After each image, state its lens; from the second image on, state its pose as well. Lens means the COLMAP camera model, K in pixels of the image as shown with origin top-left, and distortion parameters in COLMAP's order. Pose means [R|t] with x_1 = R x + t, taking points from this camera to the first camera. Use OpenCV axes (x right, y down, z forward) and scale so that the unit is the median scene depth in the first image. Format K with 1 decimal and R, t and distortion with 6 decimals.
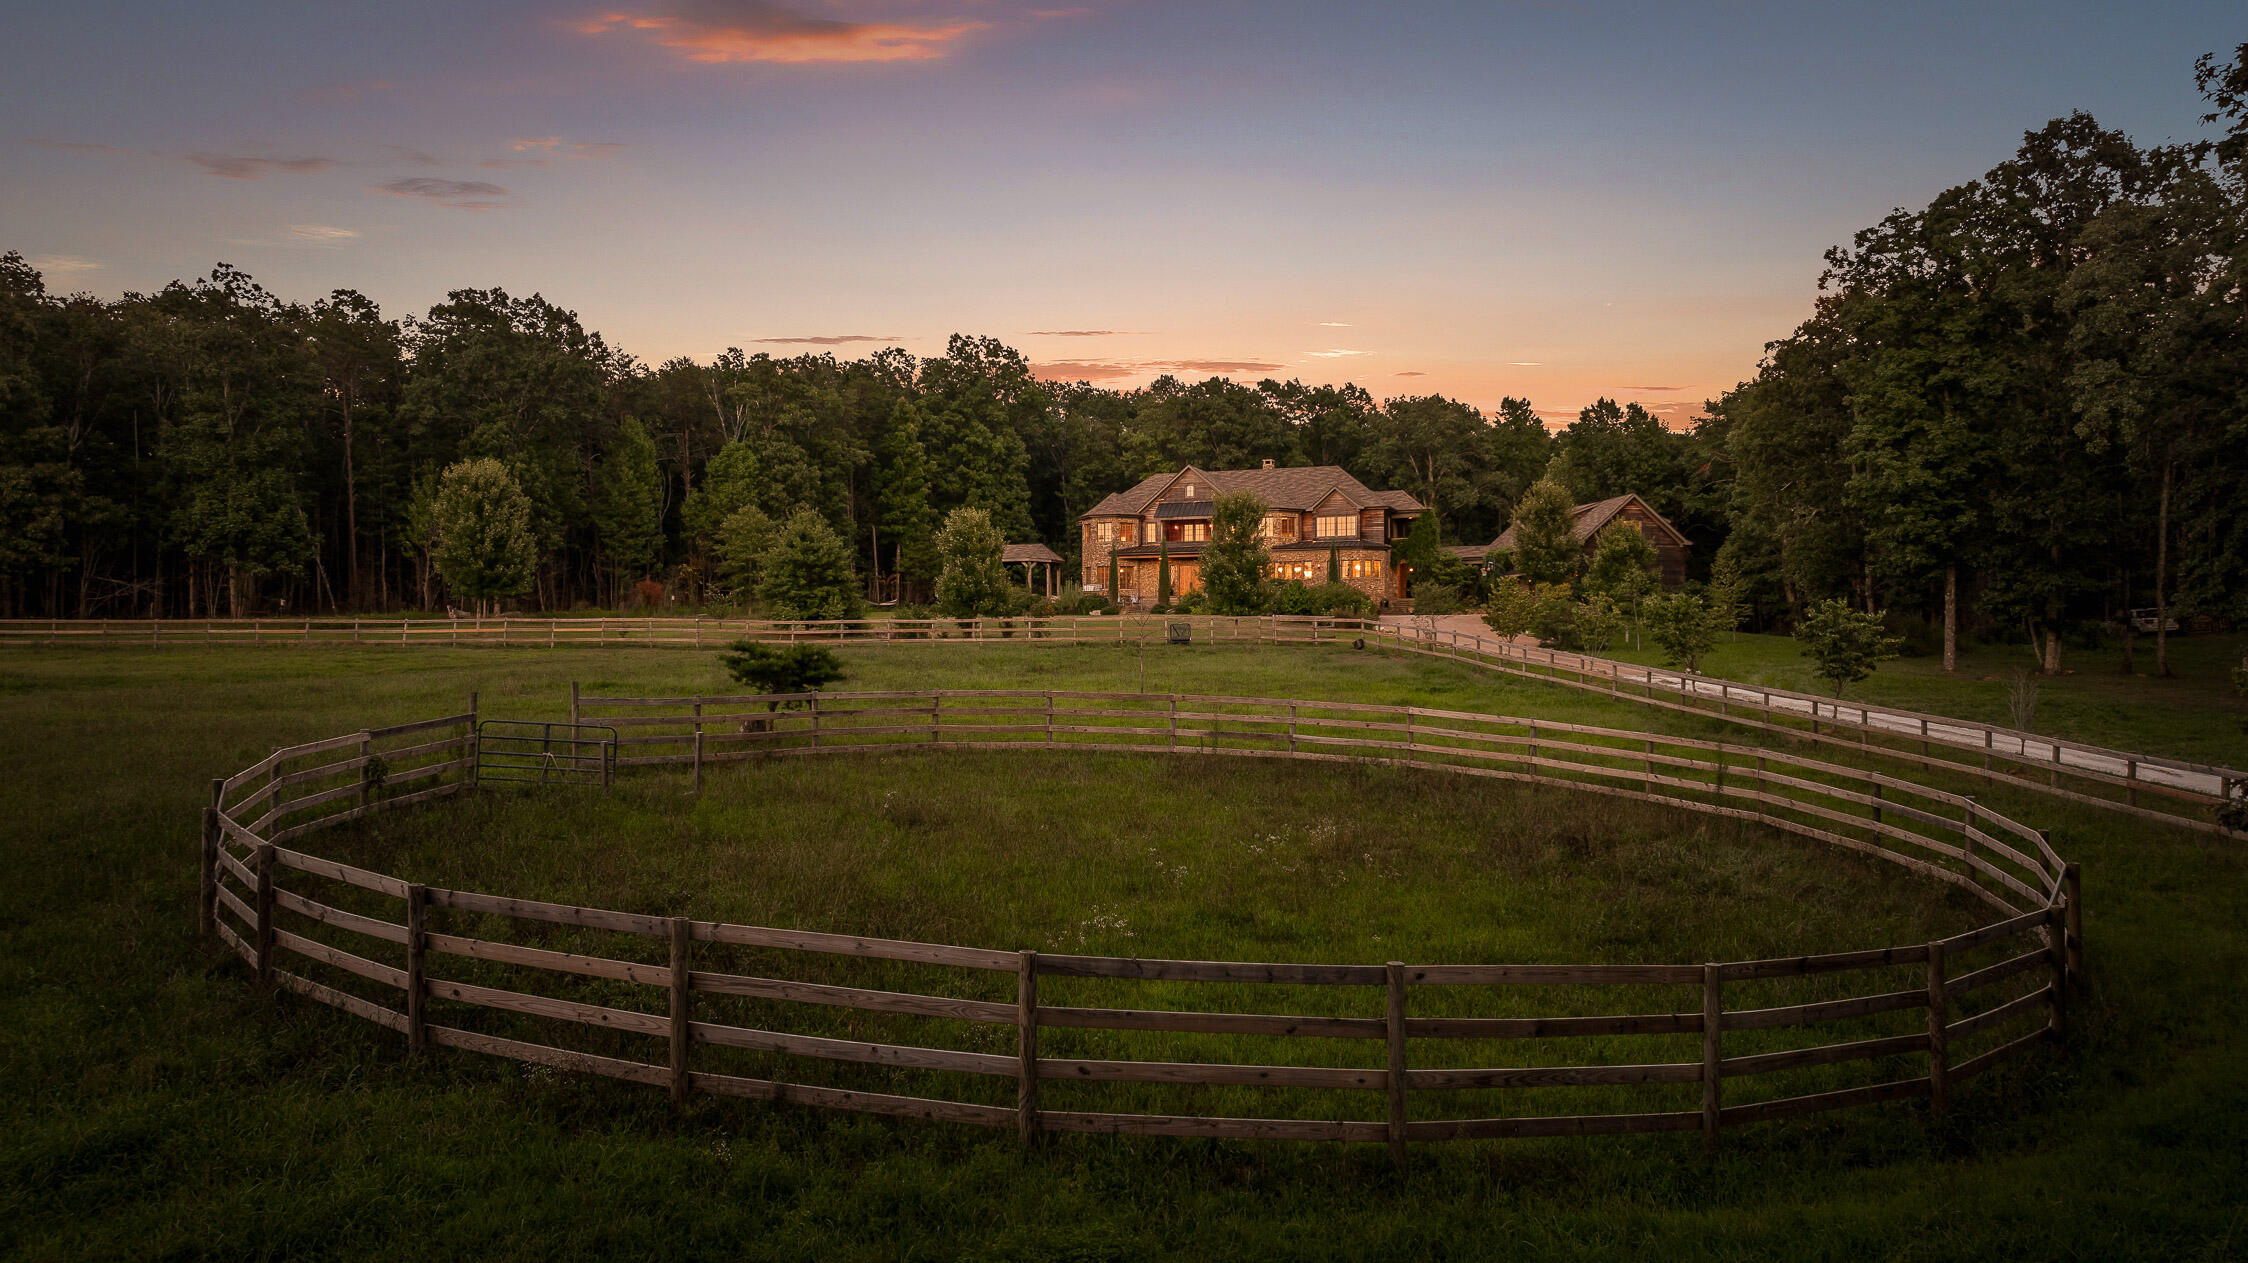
lens RADIAL K [[1609.0, 0, 1125.0], [0, 1609.0, 627.9], [0, 0, 1]] dist [0.000432, -0.008122]
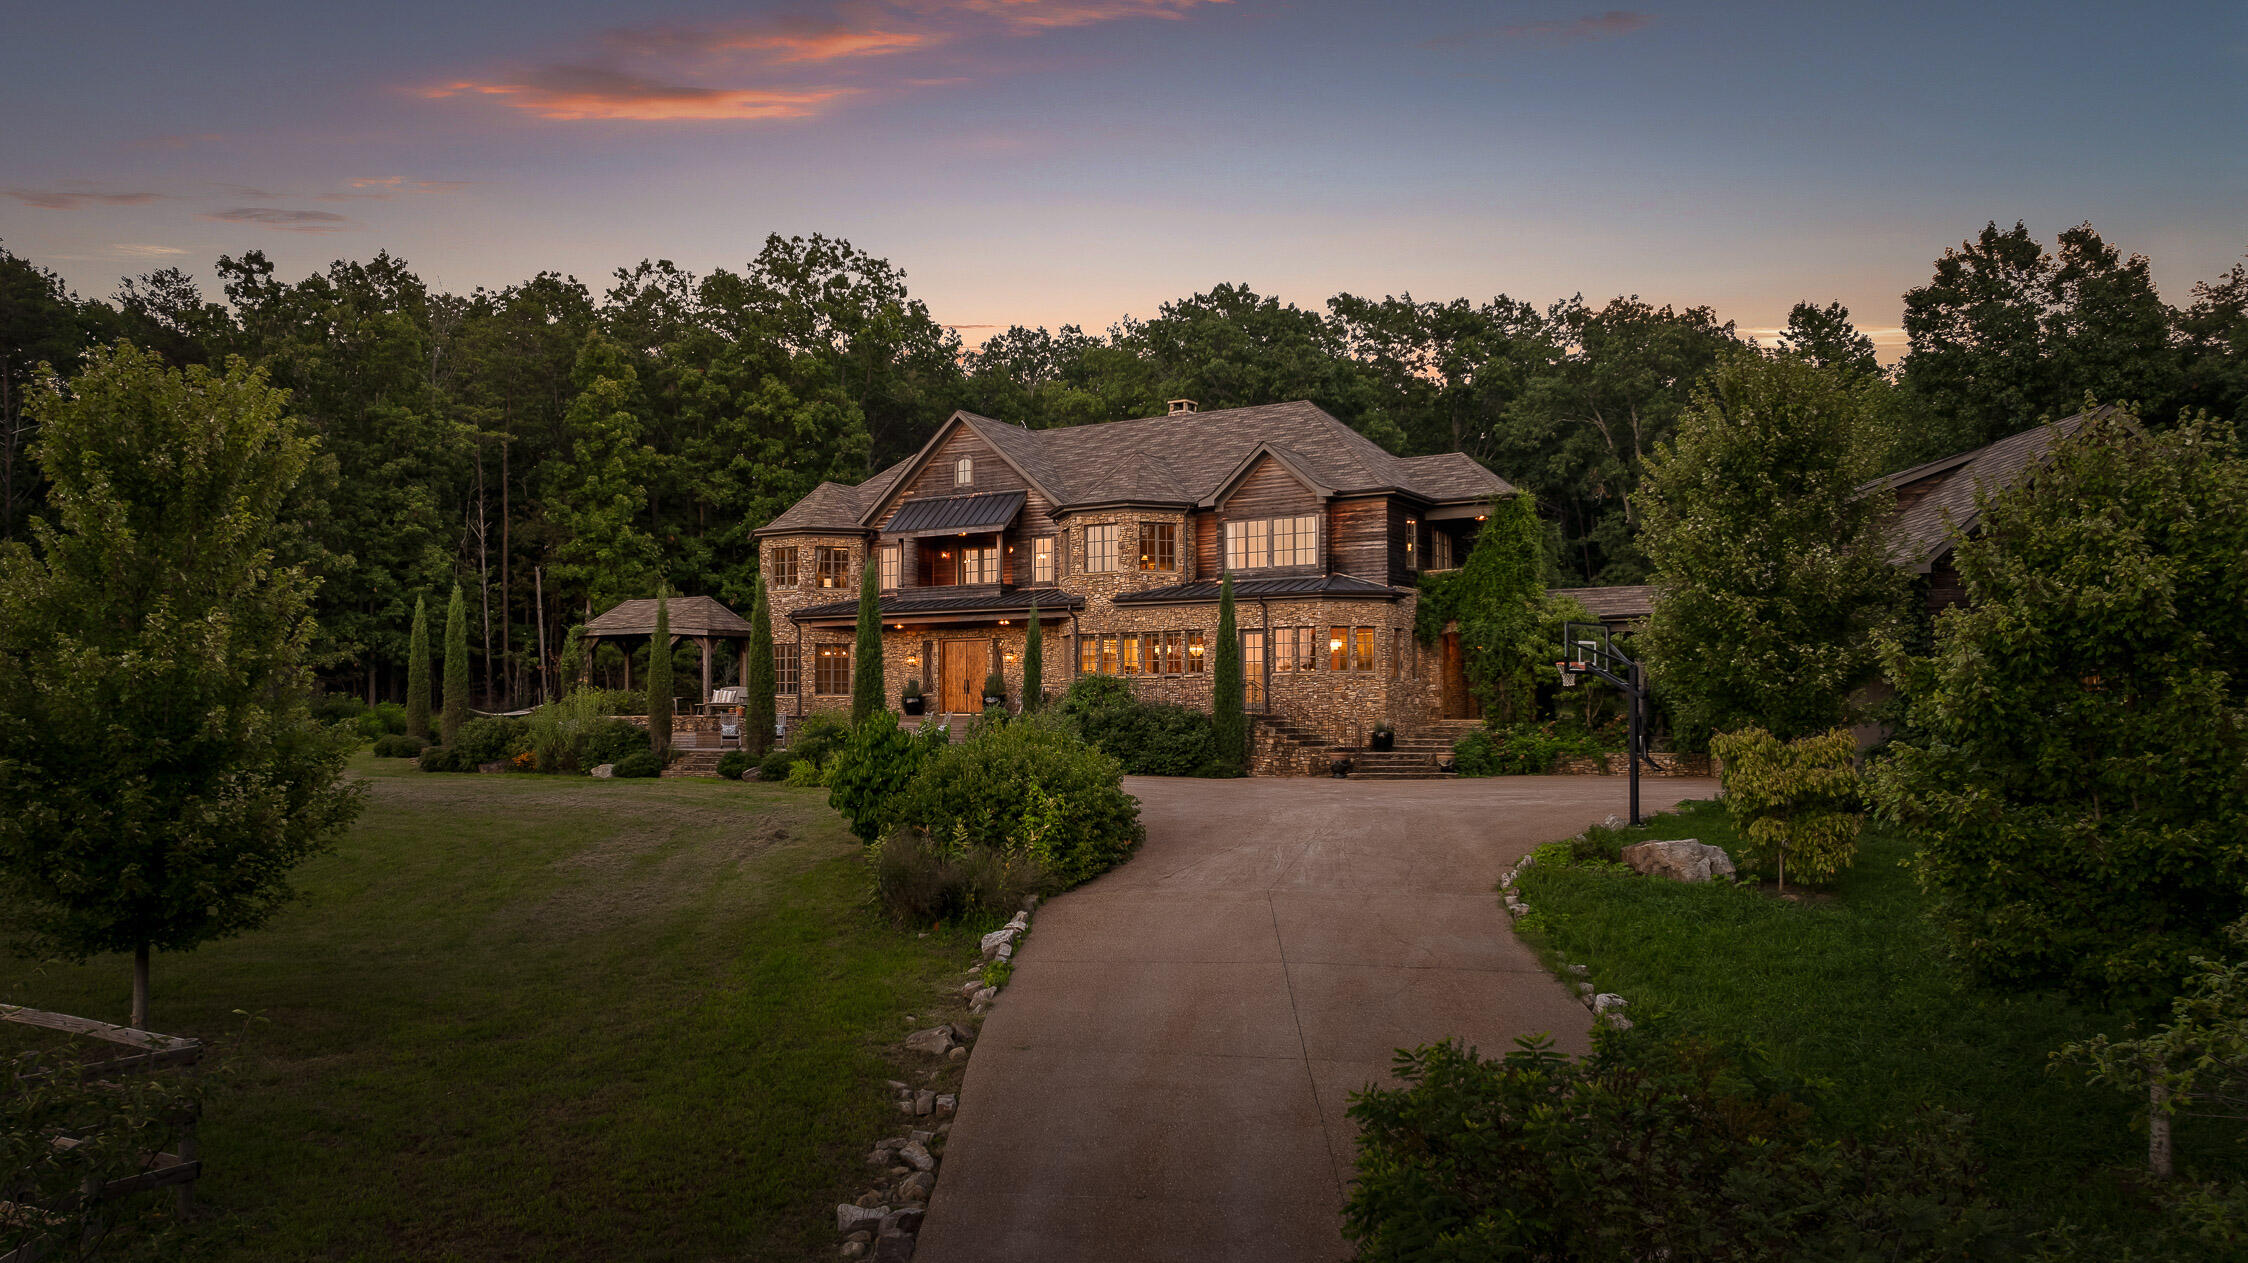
lens RADIAL K [[1609.0, 0, 1117.9], [0, 1609.0, 640.0], [0, 0, 1]] dist [0.000432, -0.008122]
pose [[0.976864, -0.010854, -0.213585, 0.176605], [0.006743, 0.999778, -0.019967, -0.030765], [0.213755, 0.018065, 0.976720, 0.592078]]
